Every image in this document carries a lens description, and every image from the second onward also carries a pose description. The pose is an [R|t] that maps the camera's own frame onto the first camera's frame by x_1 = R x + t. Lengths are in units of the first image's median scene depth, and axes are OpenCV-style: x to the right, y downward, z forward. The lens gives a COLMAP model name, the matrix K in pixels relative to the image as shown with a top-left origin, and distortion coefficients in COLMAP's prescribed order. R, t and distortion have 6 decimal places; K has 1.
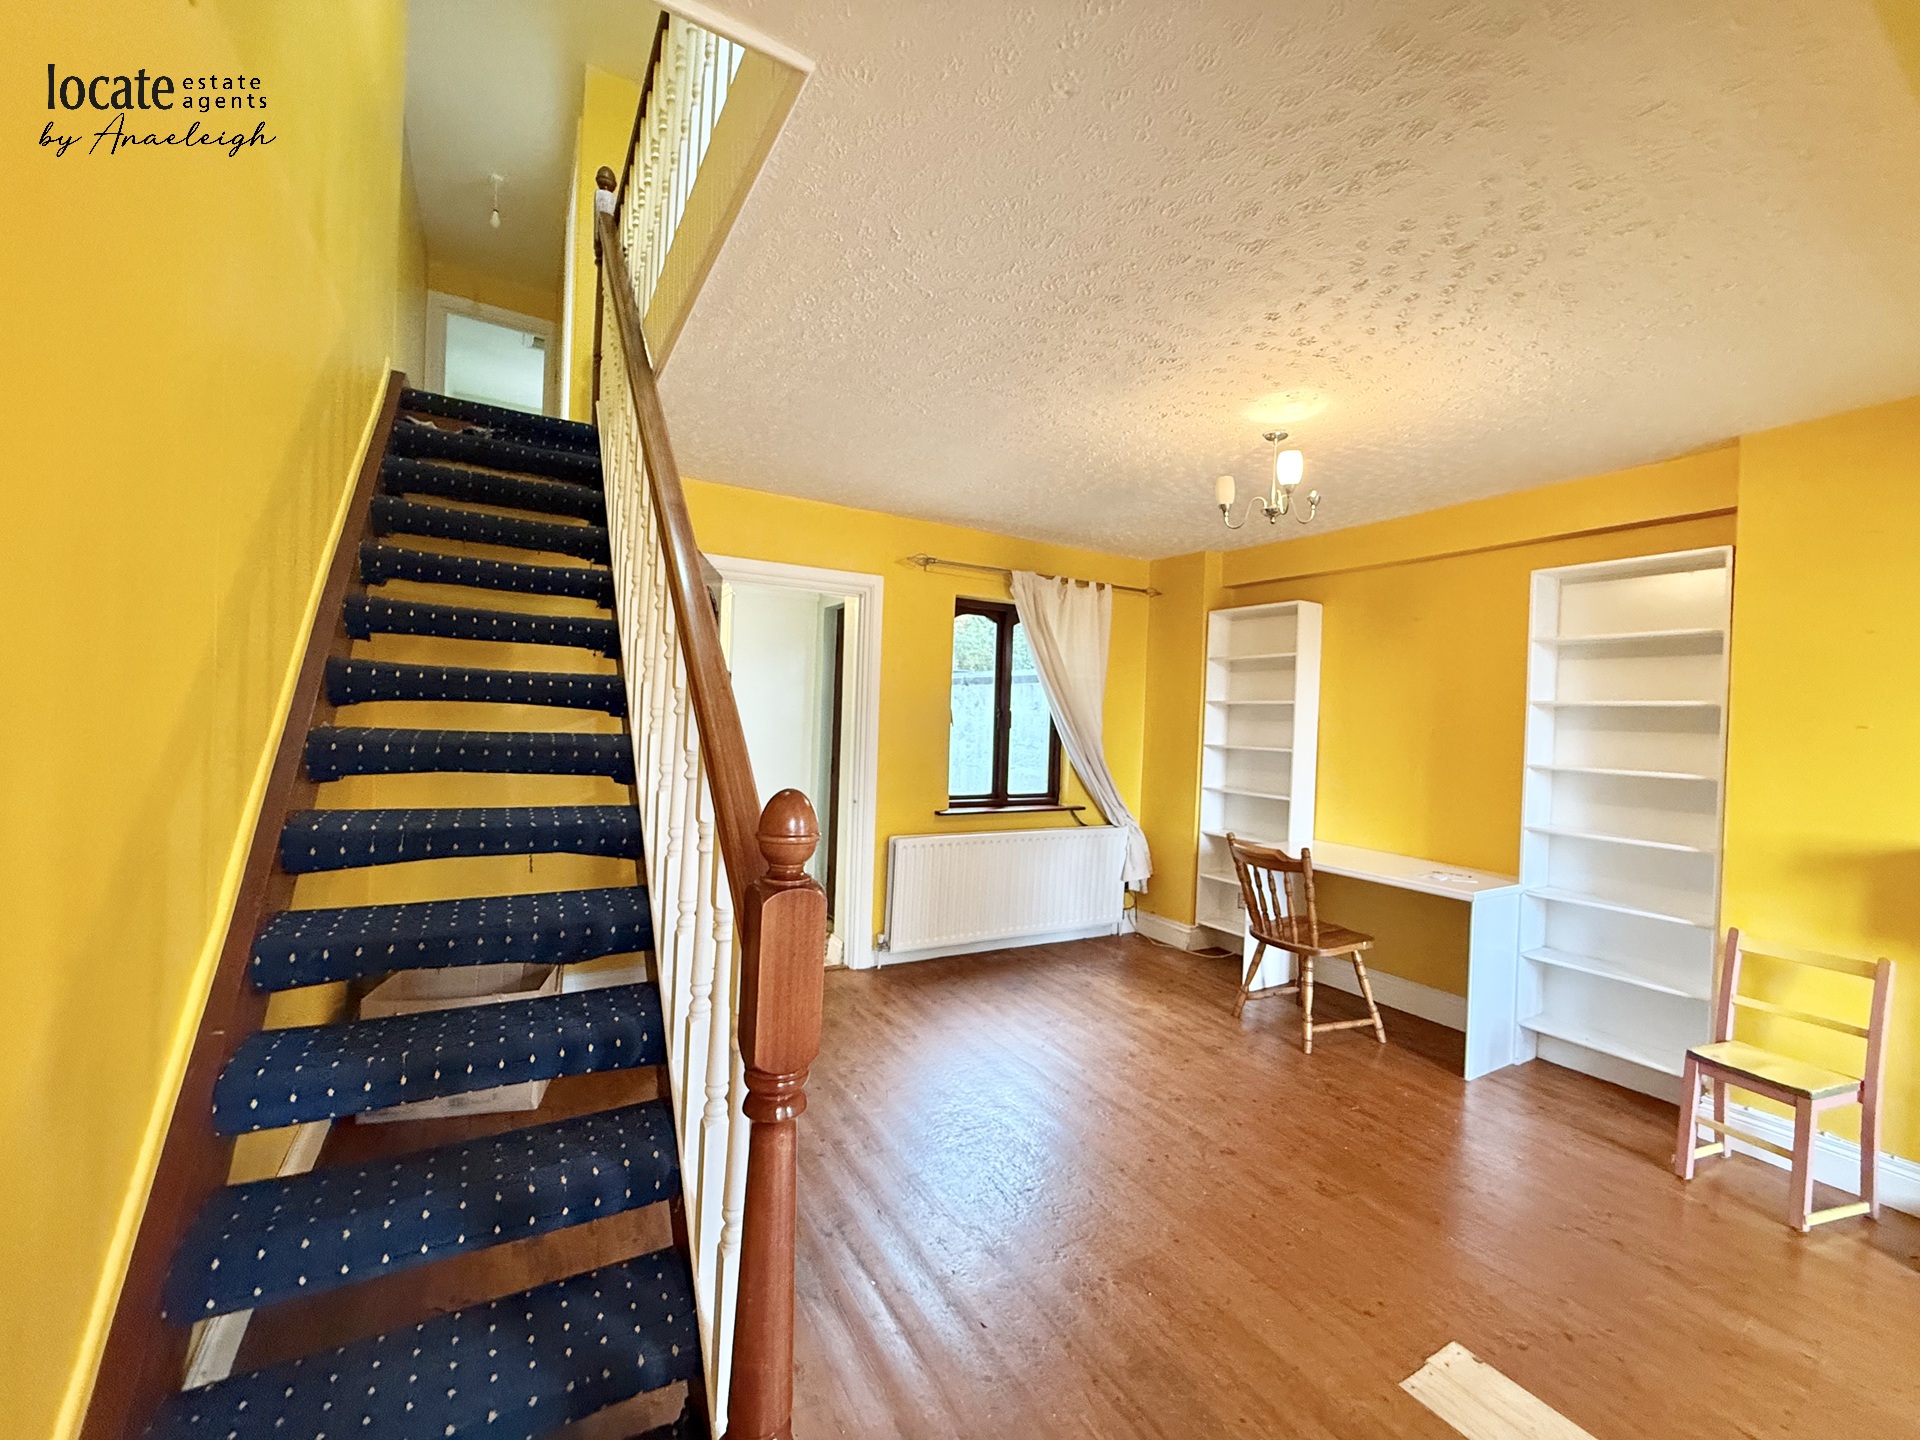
lens RADIAL K [[769.2, 0, 948.7], [0, 769.2, 721.2], [0, 0, 1]] dist [0.000152, -0.000002]
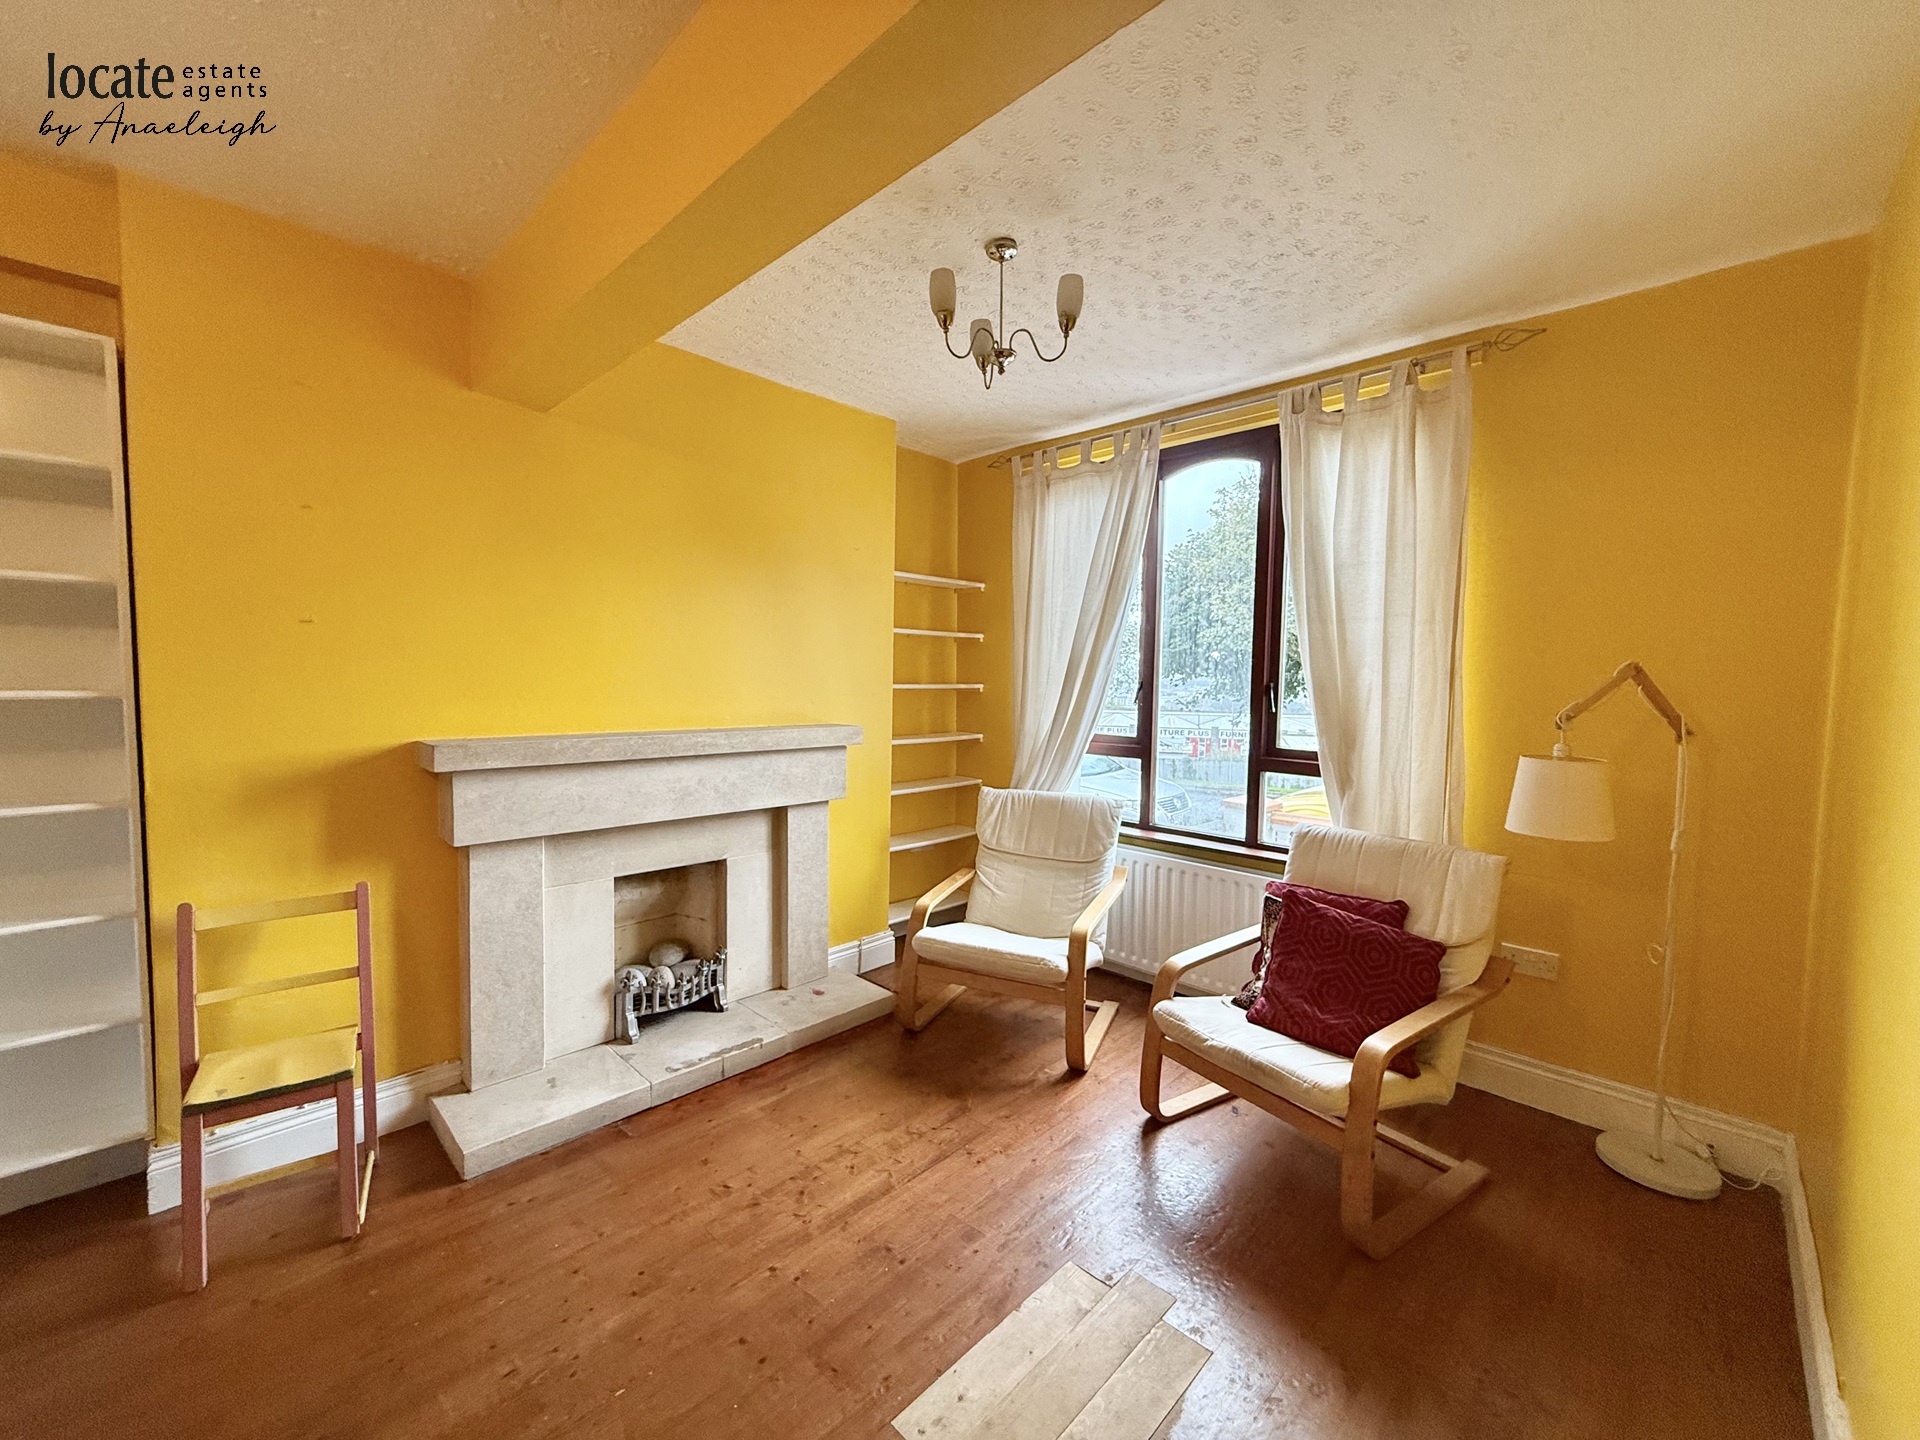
lens RADIAL K [[761.0, 0, 940.9], [0, 761.0, 719.2], [0, 0, 1]] dist [-0.000693, -0.000046]
pose [[-0.269092, -0.098152, 0.958100, 0.171544], [-0.017709, 0.995130, 0.096972, 0.016762], [-0.962952, 0.009127, -0.269520, 0.500849]]
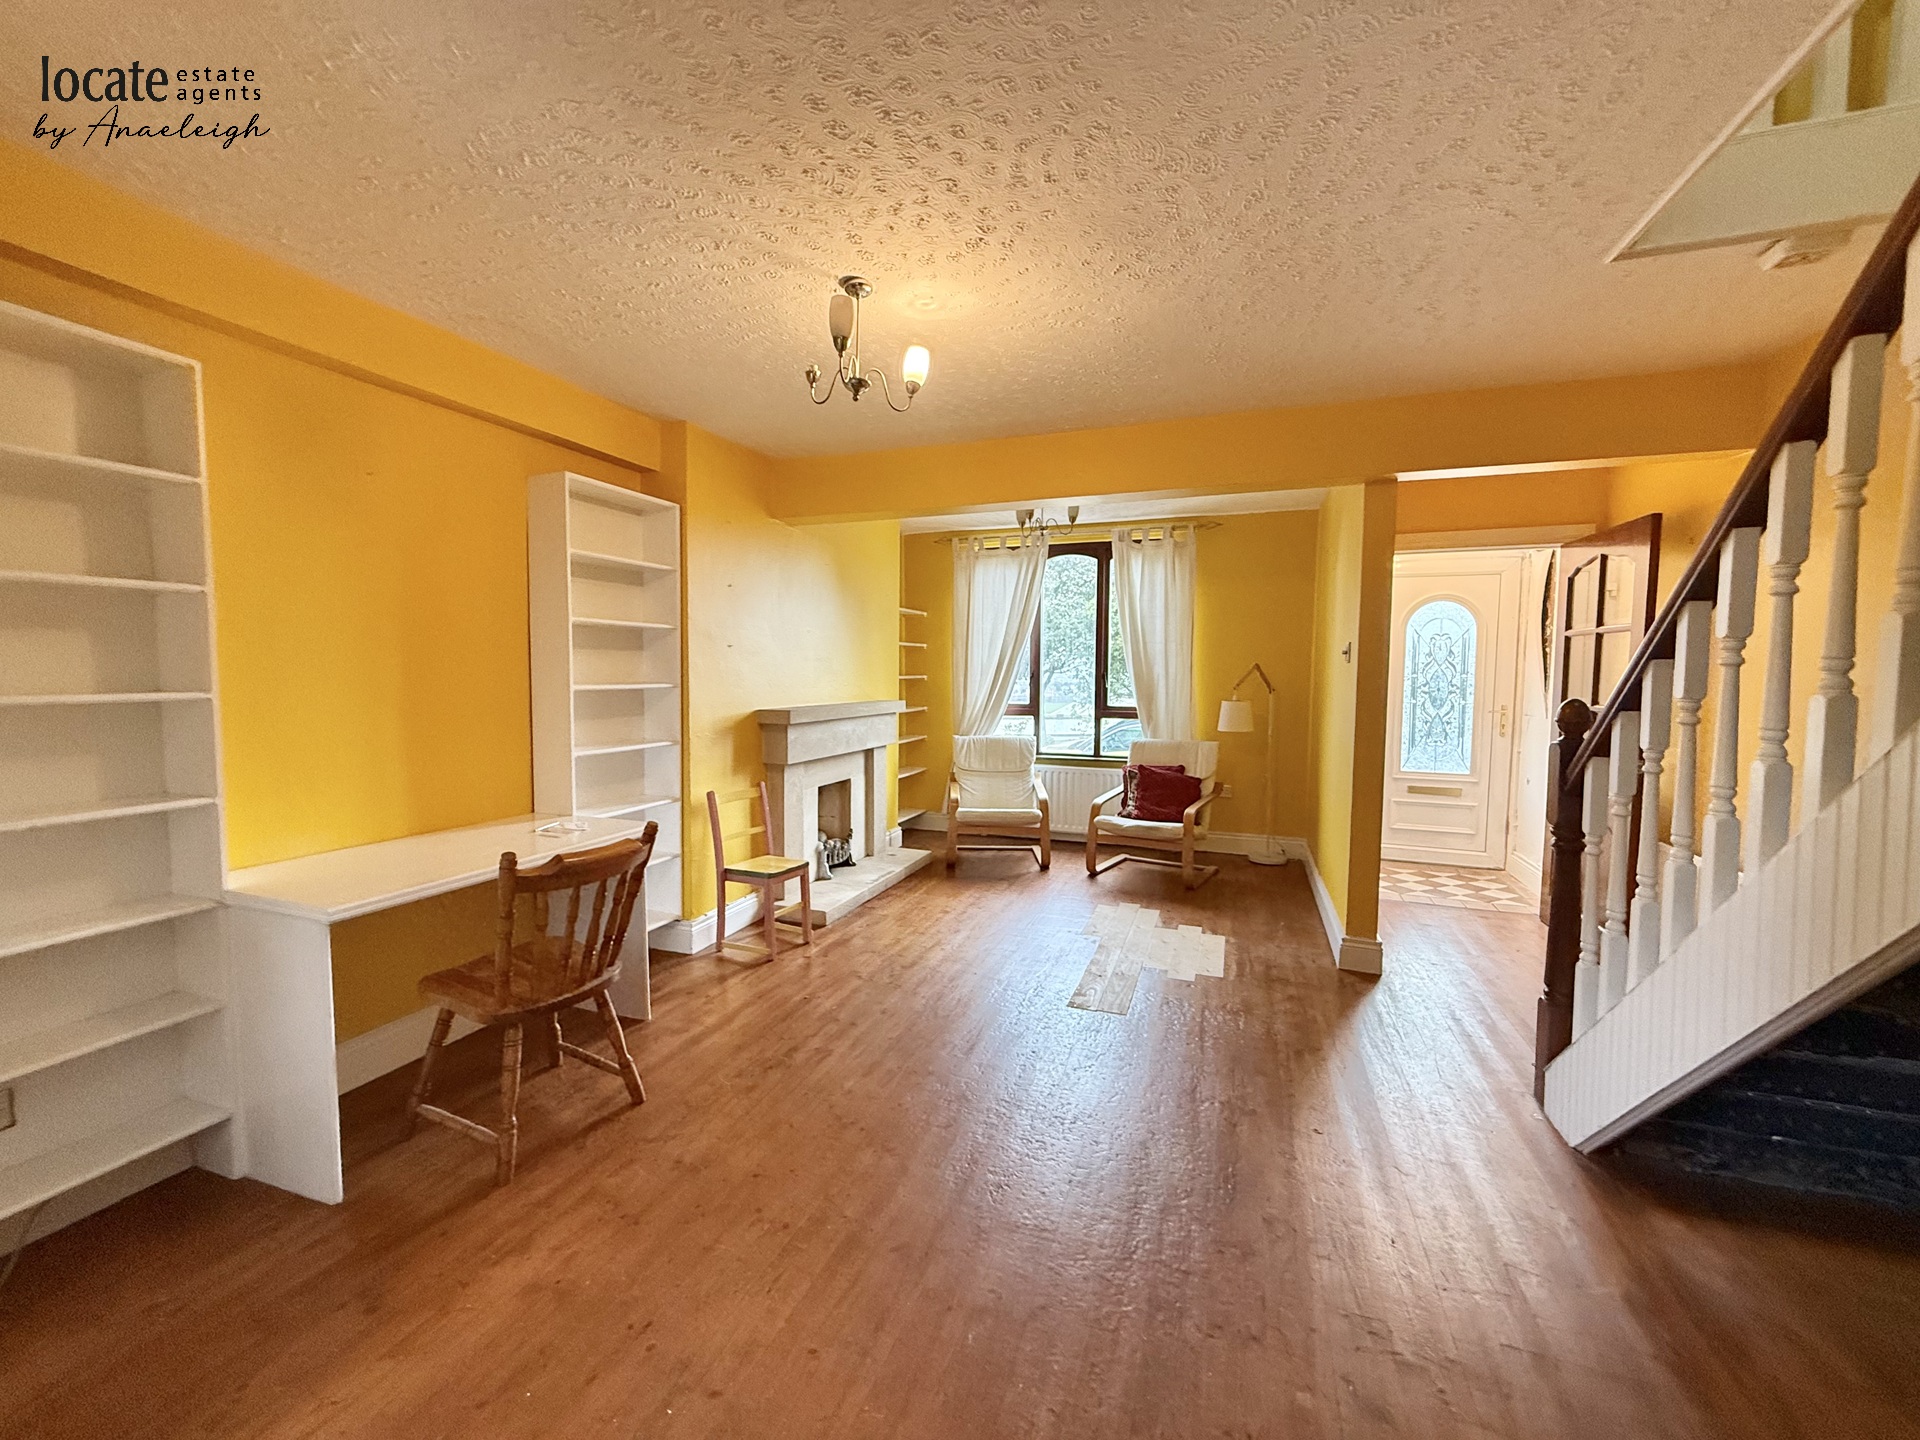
lens RADIAL K [[761.0, 0, 940.9], [0, 761.0, 719.2], [0, 0, 1]] dist [-0.000693, -0.000046]
pose [[-0.636363, -0.089651, 0.766162, -0.294276], [-0.024028, 0.995045, 0.096476, -0.003803], [-0.771015, 0.042985, -0.635364, 1.544084]]
